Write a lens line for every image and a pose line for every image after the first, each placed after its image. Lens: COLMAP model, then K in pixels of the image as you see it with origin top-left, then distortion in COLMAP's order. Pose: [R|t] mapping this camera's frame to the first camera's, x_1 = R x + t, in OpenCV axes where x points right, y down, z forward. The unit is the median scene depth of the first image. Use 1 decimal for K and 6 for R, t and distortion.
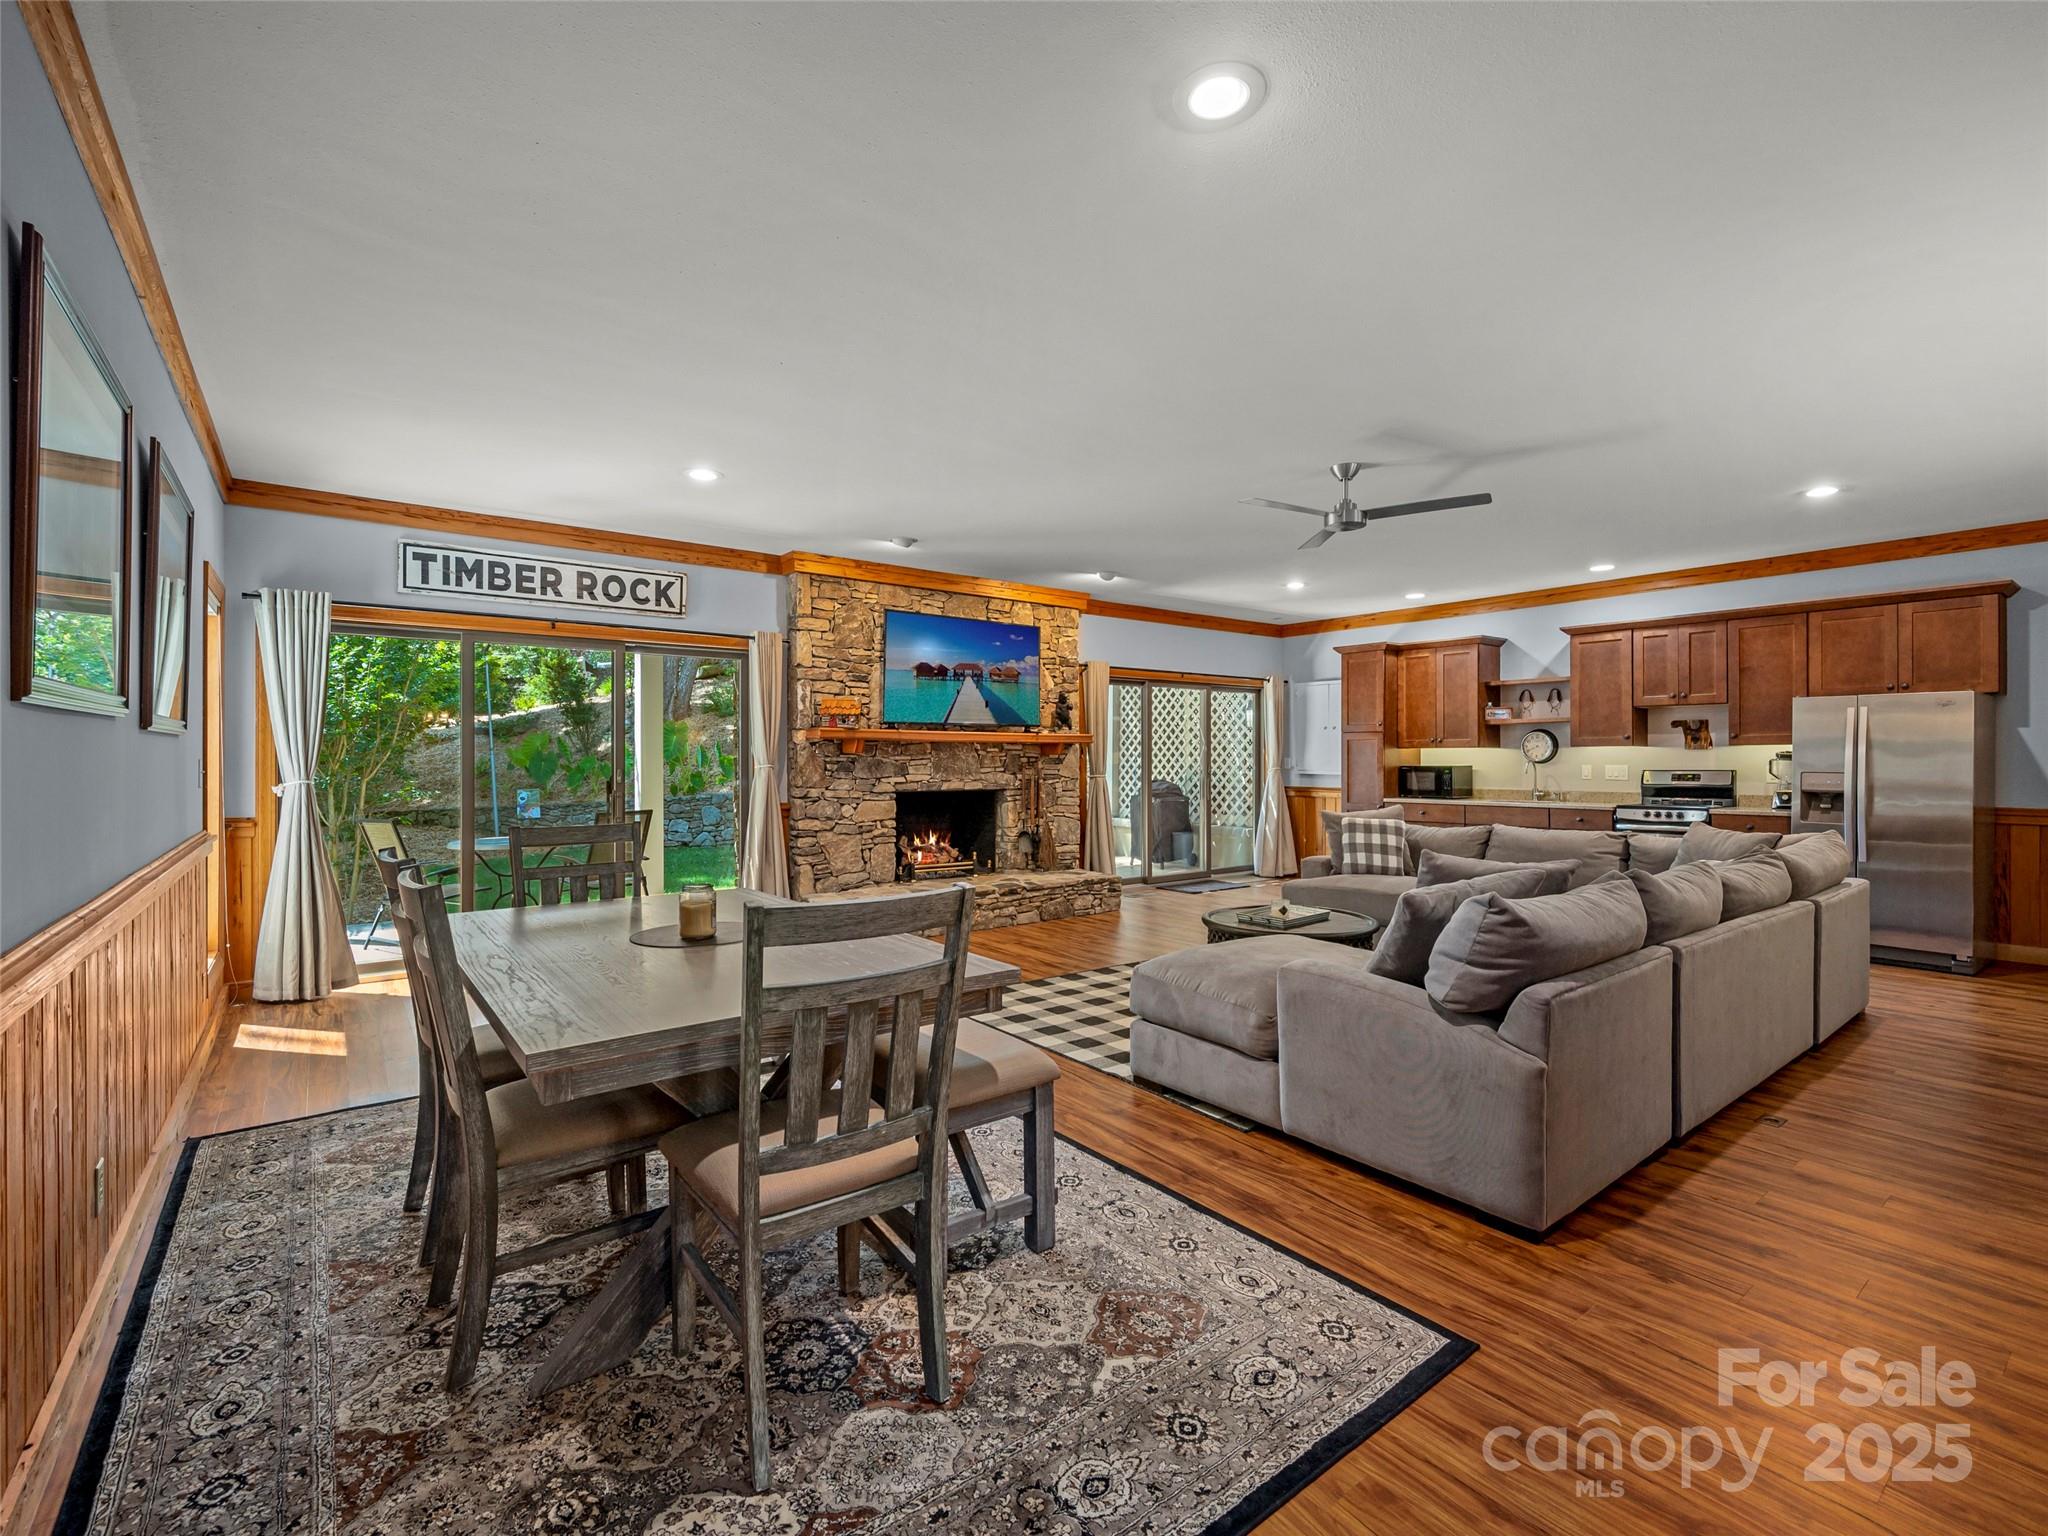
lens RADIAL K [[949.9, 0, 1024.0], [0, 949.9, 768.0], [0, 0, 1]] dist [-0.001994, -0.000375]
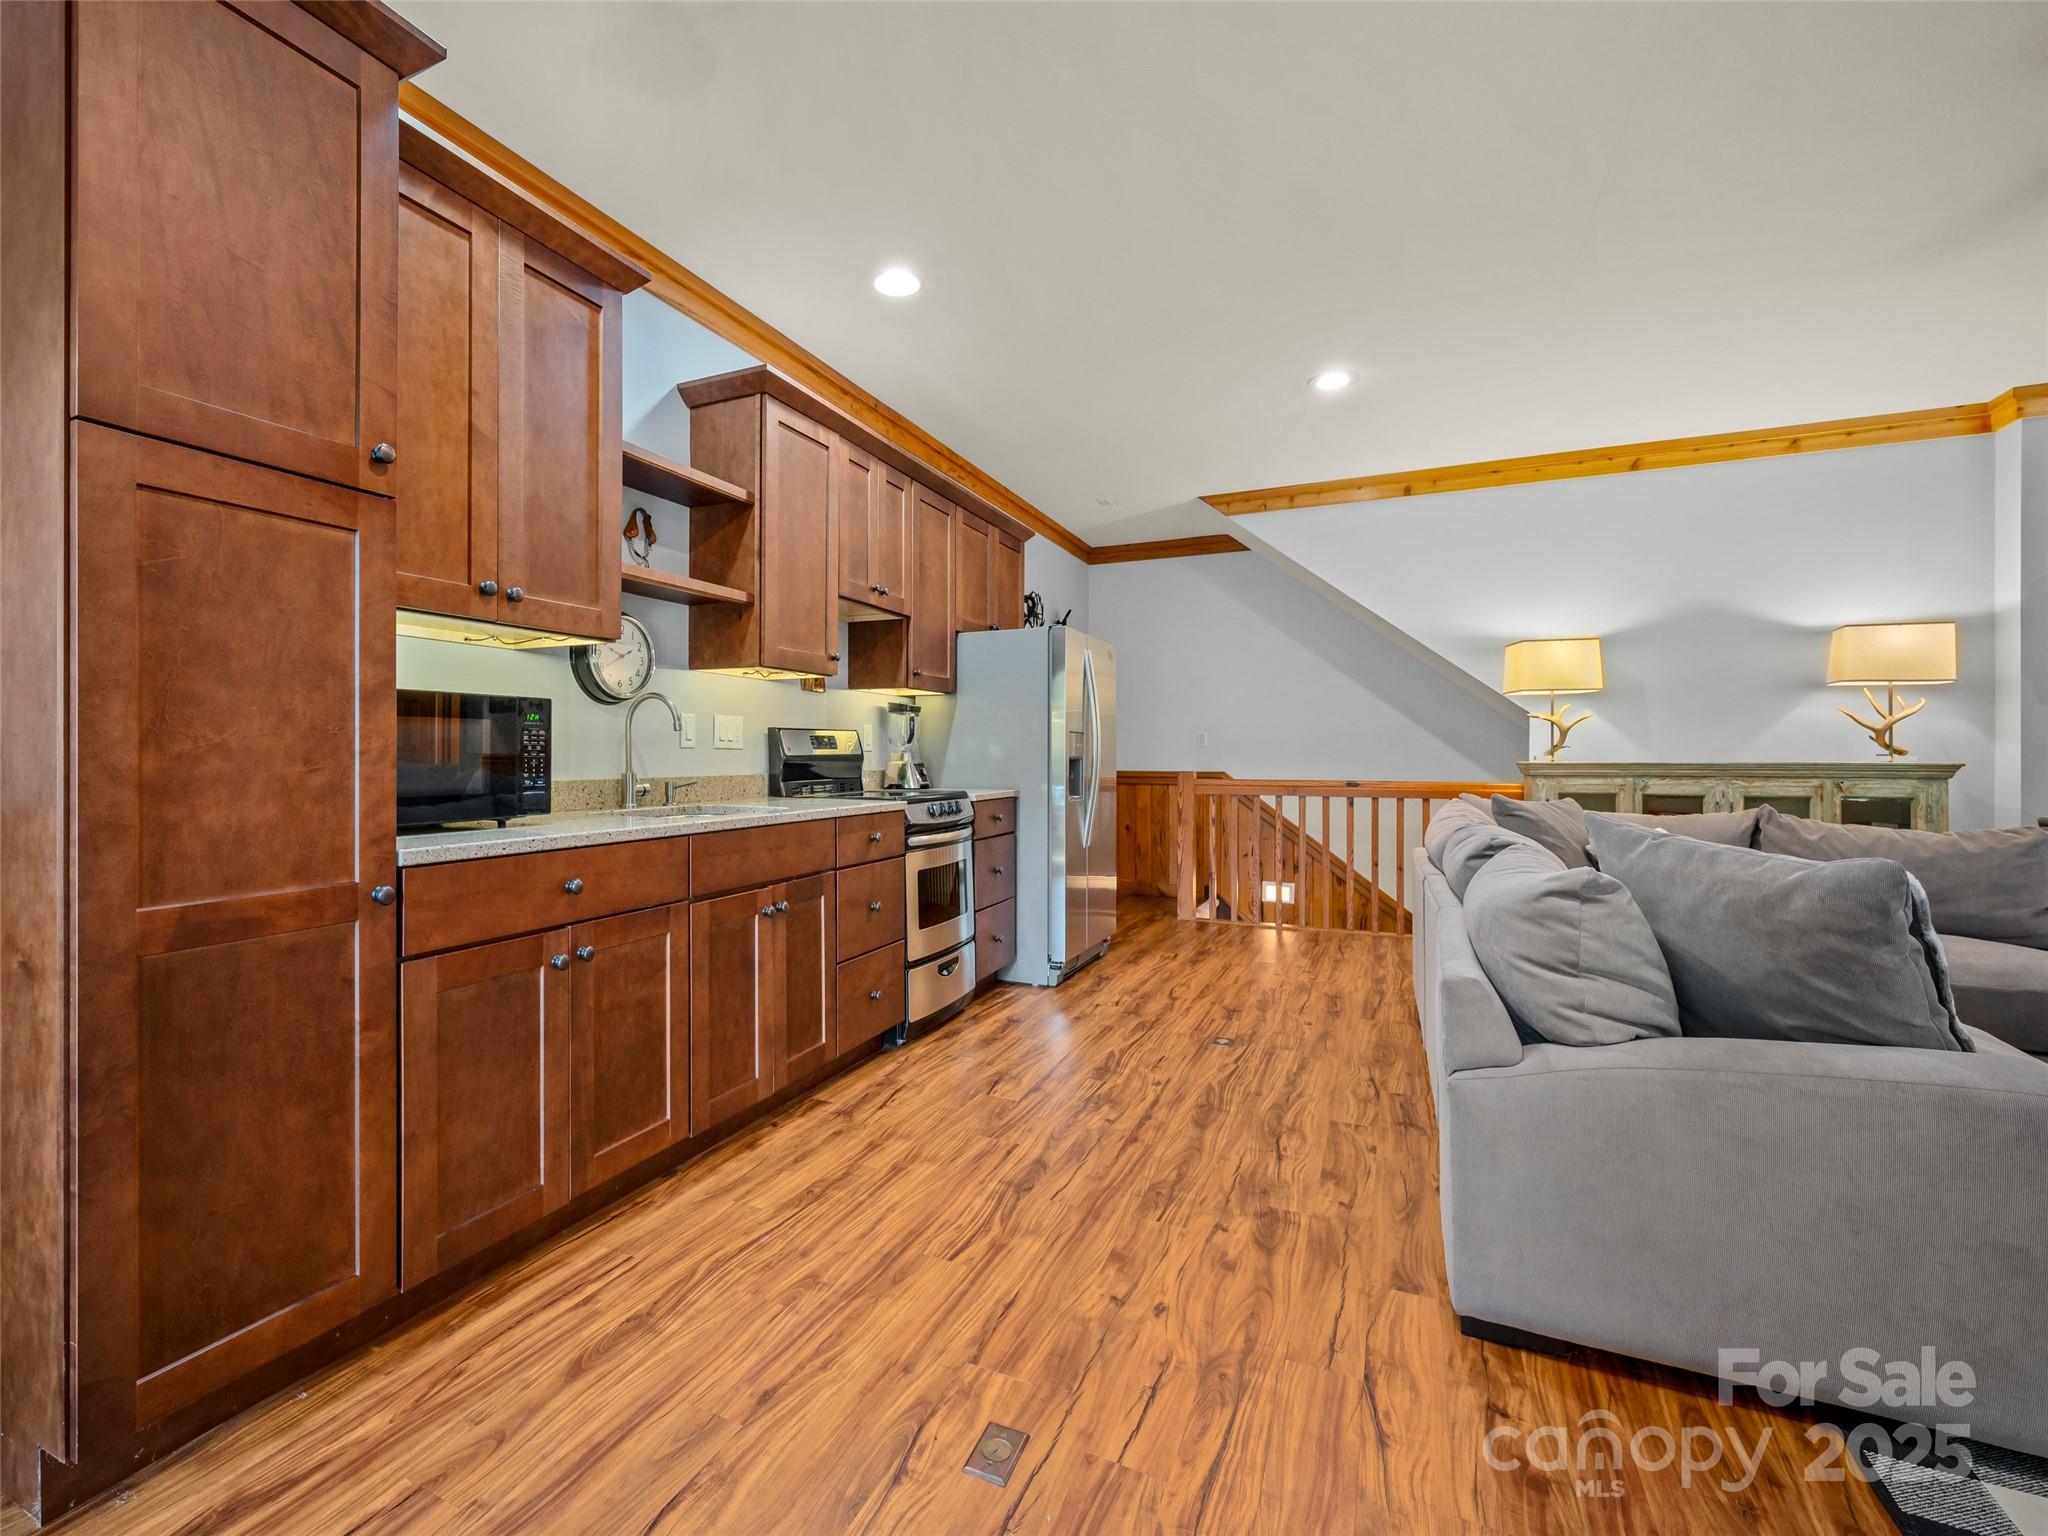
lens RADIAL K [[886.8, 0, 1057.8], [0, 886.8, 775.7], [0, 0, 1]] dist [0.000067, -0.000127]
pose [[-0.536994, -0.023123, 0.843269, 0.168593], [0.007735, 0.999447, 0.032331, 0.012480], [-0.843550, 0.023885, -0.536519, 1.037732]]
